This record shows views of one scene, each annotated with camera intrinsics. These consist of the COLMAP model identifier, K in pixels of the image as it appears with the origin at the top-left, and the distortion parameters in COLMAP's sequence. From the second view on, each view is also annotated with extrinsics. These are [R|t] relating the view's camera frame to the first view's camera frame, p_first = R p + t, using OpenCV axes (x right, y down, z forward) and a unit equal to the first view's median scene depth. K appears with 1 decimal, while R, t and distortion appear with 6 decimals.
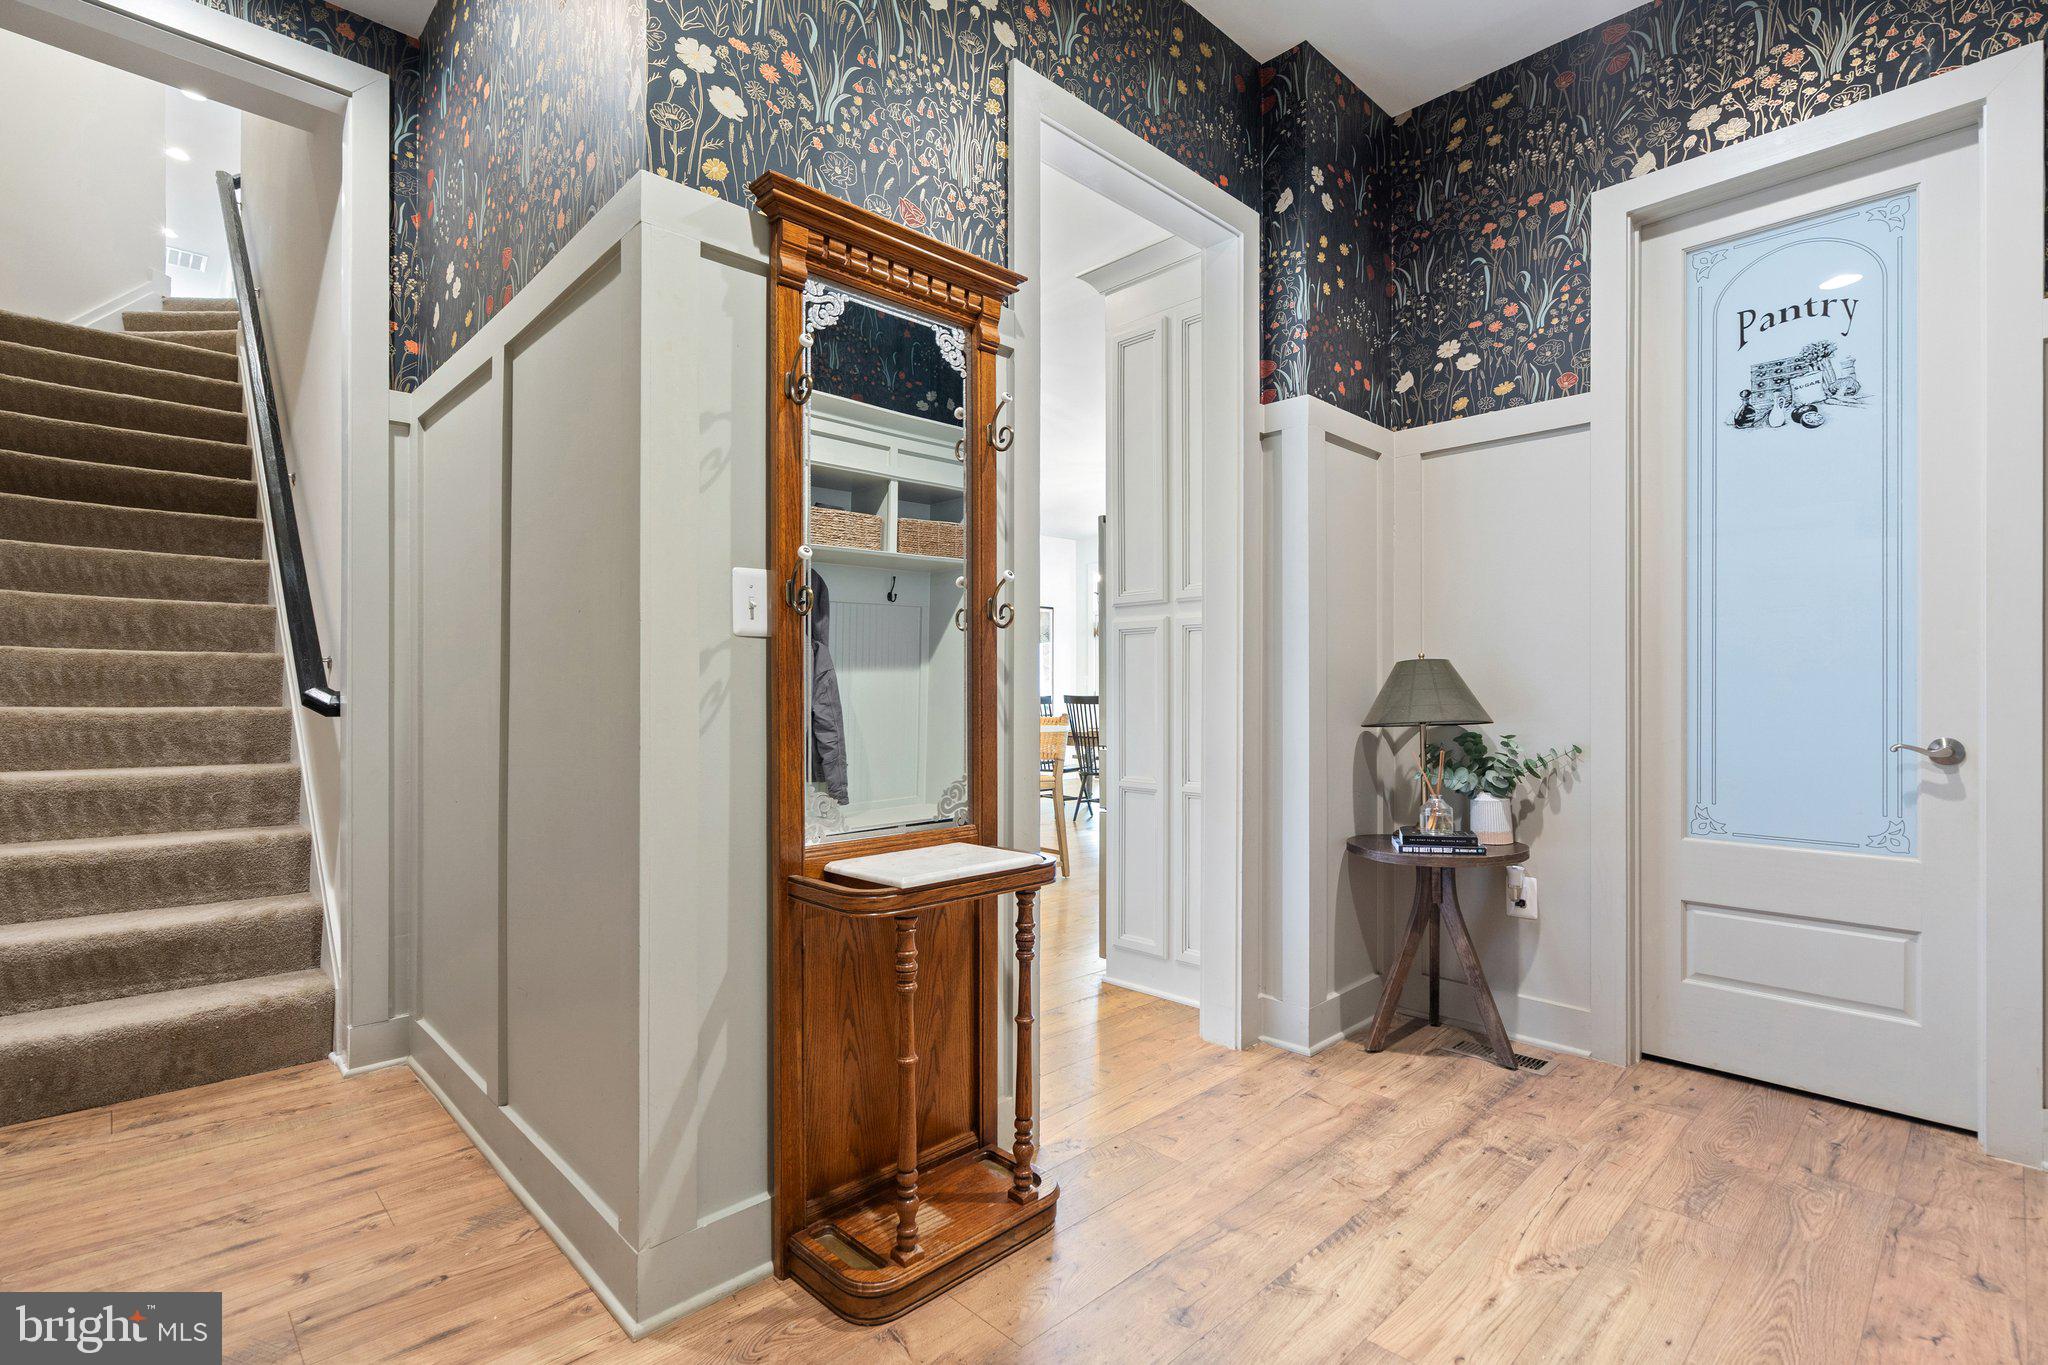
lens RADIAL K [[956.1, 0, 1018.4], [0, 956.1, 670.7], [0, 0, 1]] dist [-0.004109, 0.003188]
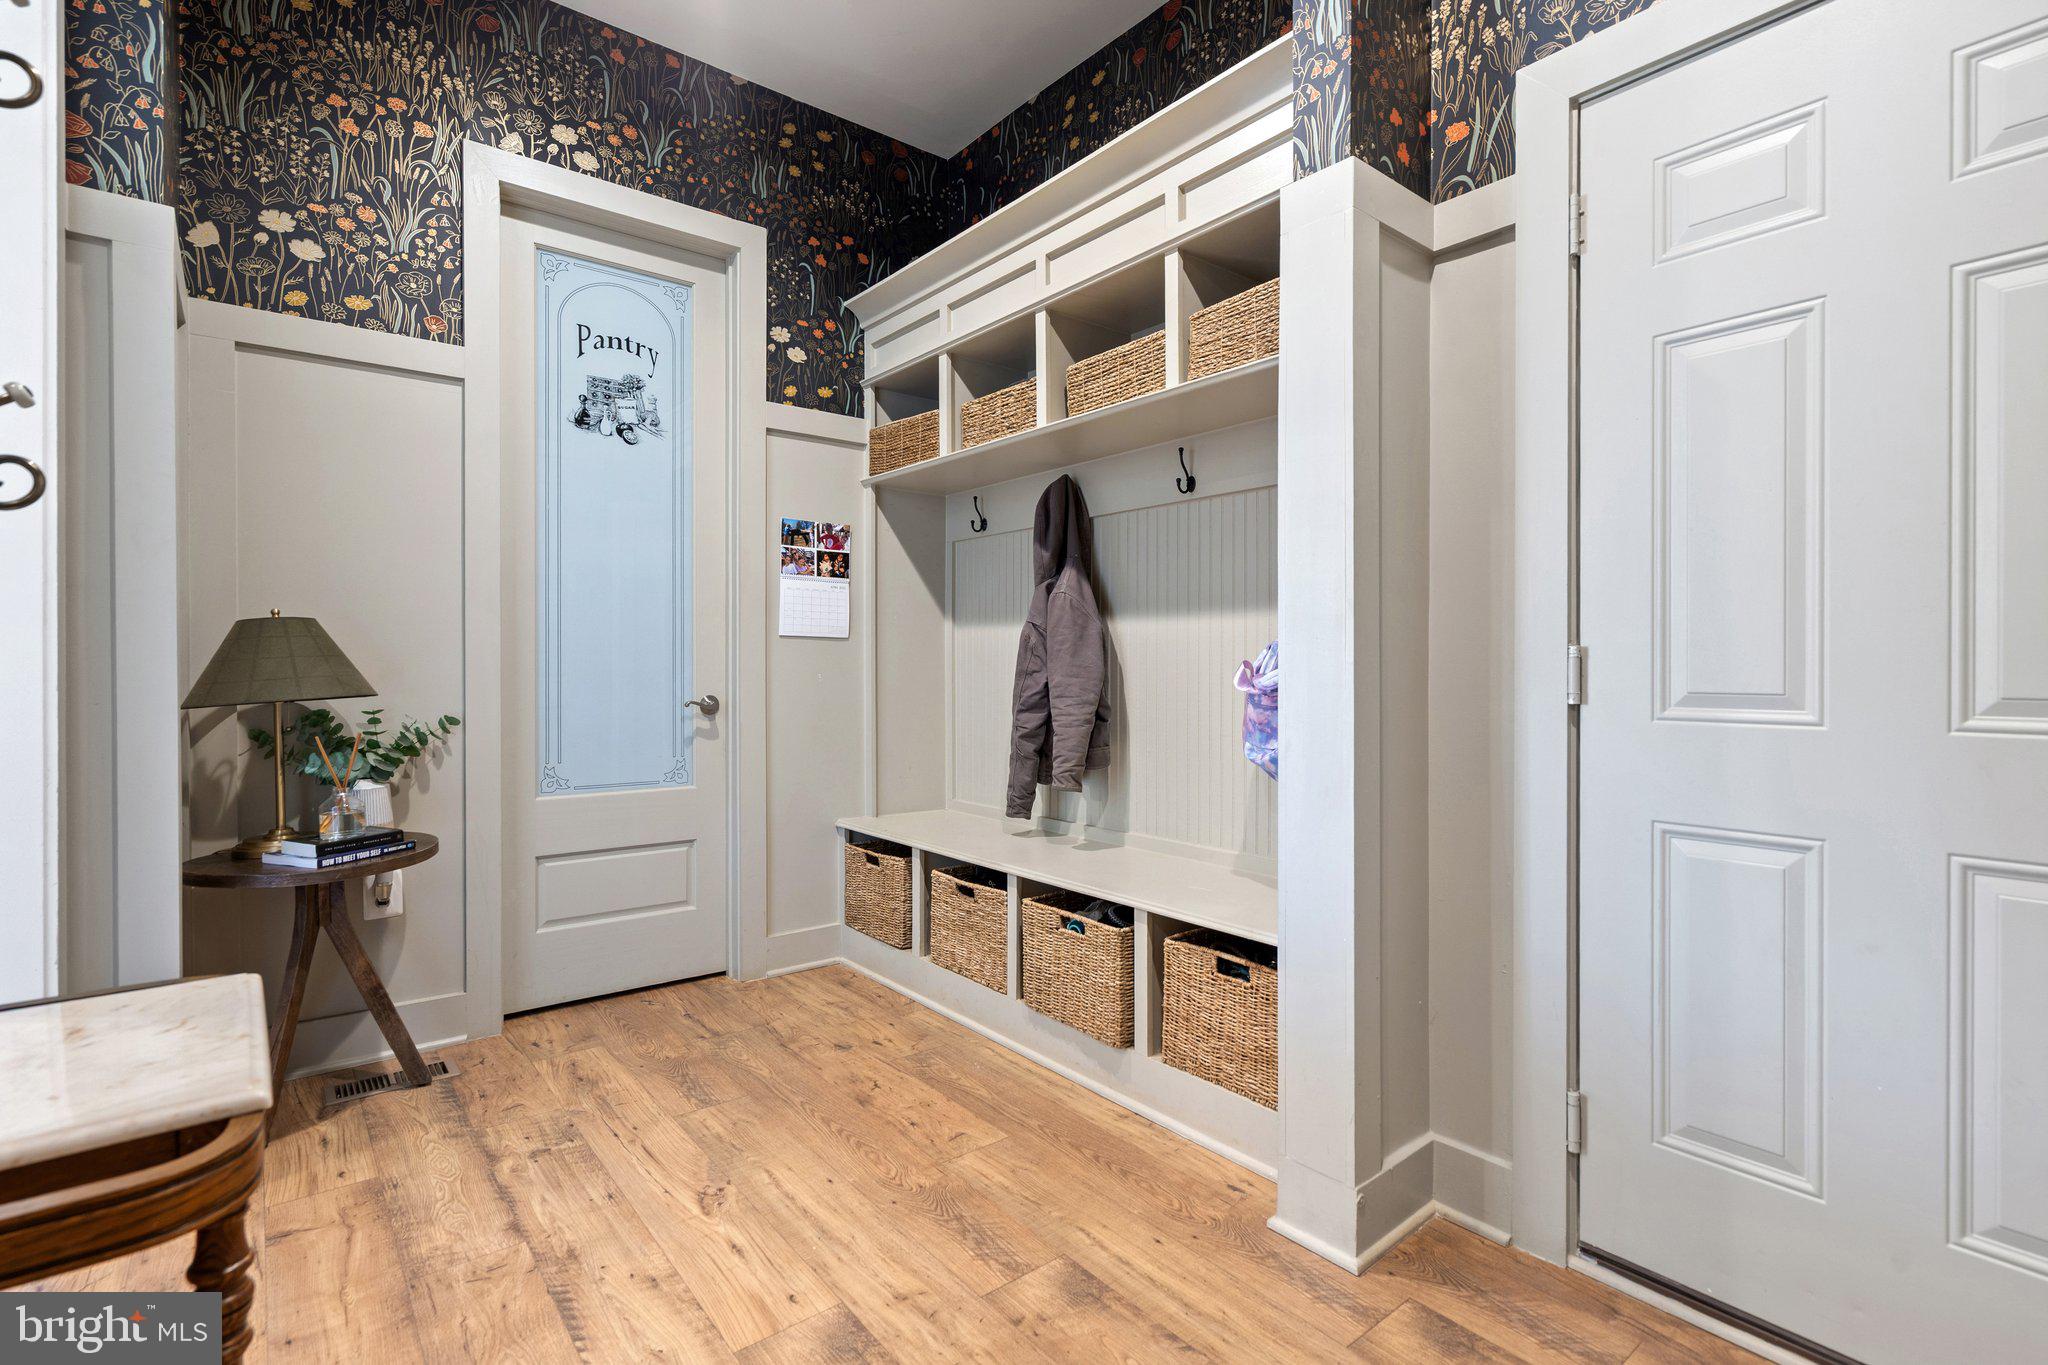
lens RADIAL K [[956.1, 0, 1003.9], [0, 956.1, 654.9], [0, 0, 1]] dist [-0.004109, 0.003188]
pose [[0.097125, 0.010199, 0.995220, -0.328733], [-0.025309, 0.999649, -0.007774, 0.011387], [-0.994950, -0.024433, 0.097350, 0.399946]]
